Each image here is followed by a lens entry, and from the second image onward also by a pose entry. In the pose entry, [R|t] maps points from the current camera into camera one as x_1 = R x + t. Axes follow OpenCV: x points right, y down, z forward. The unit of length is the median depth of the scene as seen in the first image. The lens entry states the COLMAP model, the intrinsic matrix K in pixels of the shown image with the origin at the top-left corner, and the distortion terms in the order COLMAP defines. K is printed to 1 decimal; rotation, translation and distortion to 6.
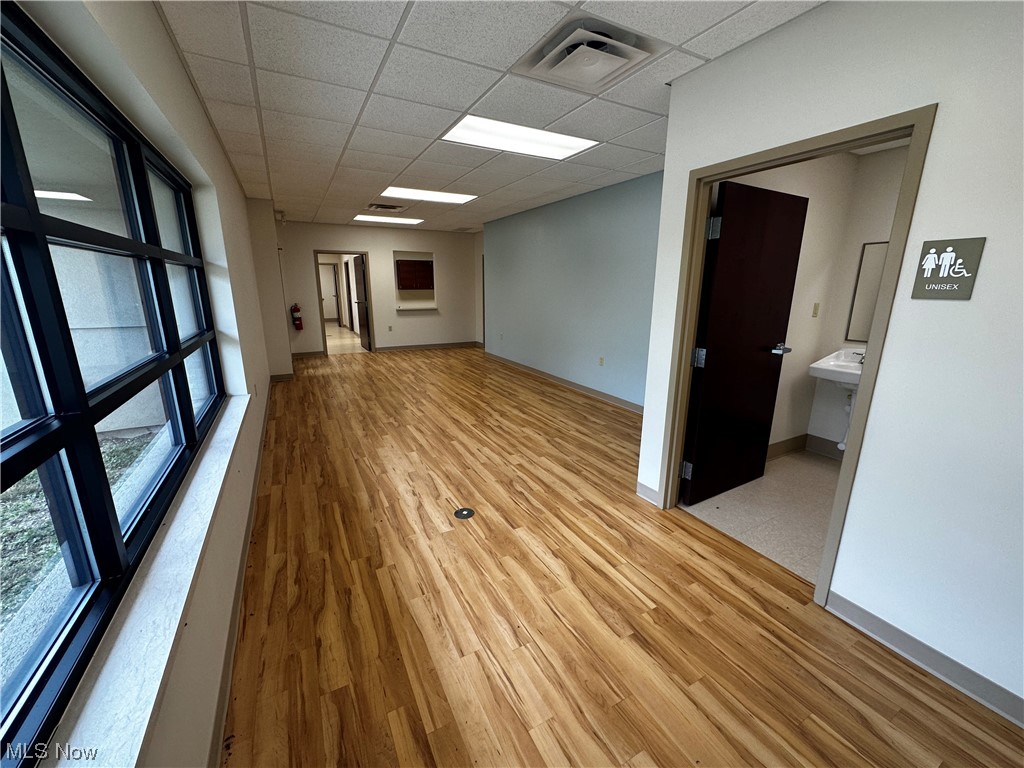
lens RADIAL K [[408.9, 0, 513.4], [0, 408.9, 383.7], [0, 0, 1]] dist [-0.002987, 0.001023]
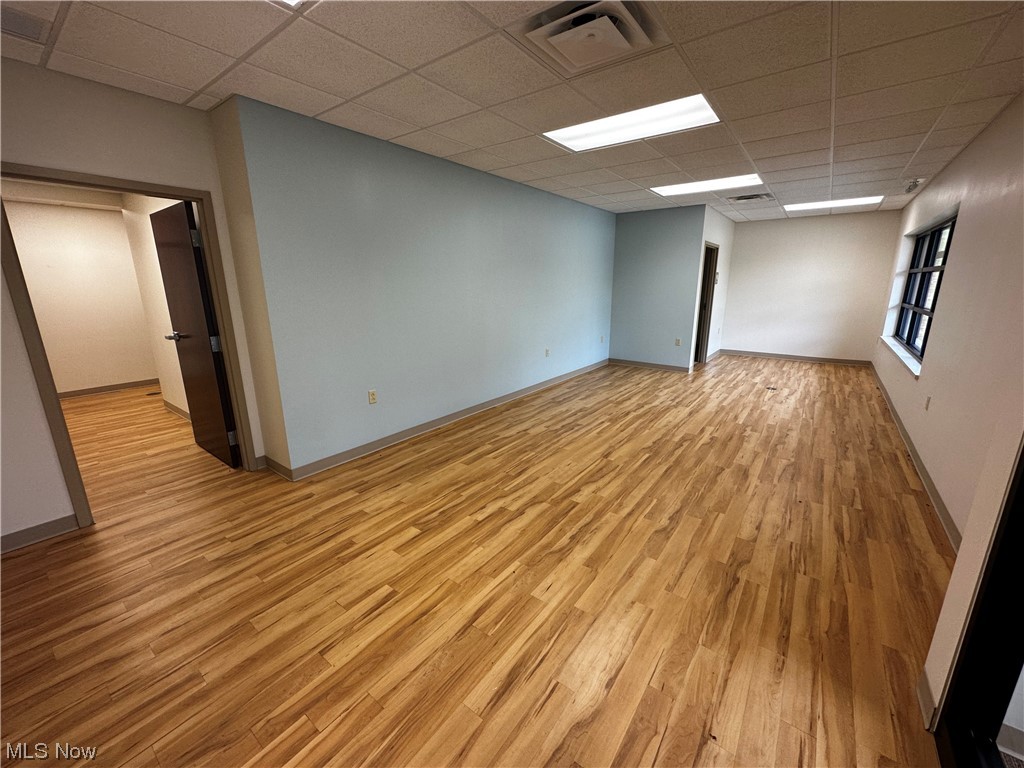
lens RADIAL K [[408.9, 0, 512.7], [0, 408.9, 389.0], [0, 0, 1]] dist [-0.002987, 0.001023]
pose [[-0.418042, -0.232832, 0.878083, -1.122918], [0.218101, 0.912601, 0.345819, -0.561581], [-0.881858, 0.336077, -0.330725, 2.276314]]
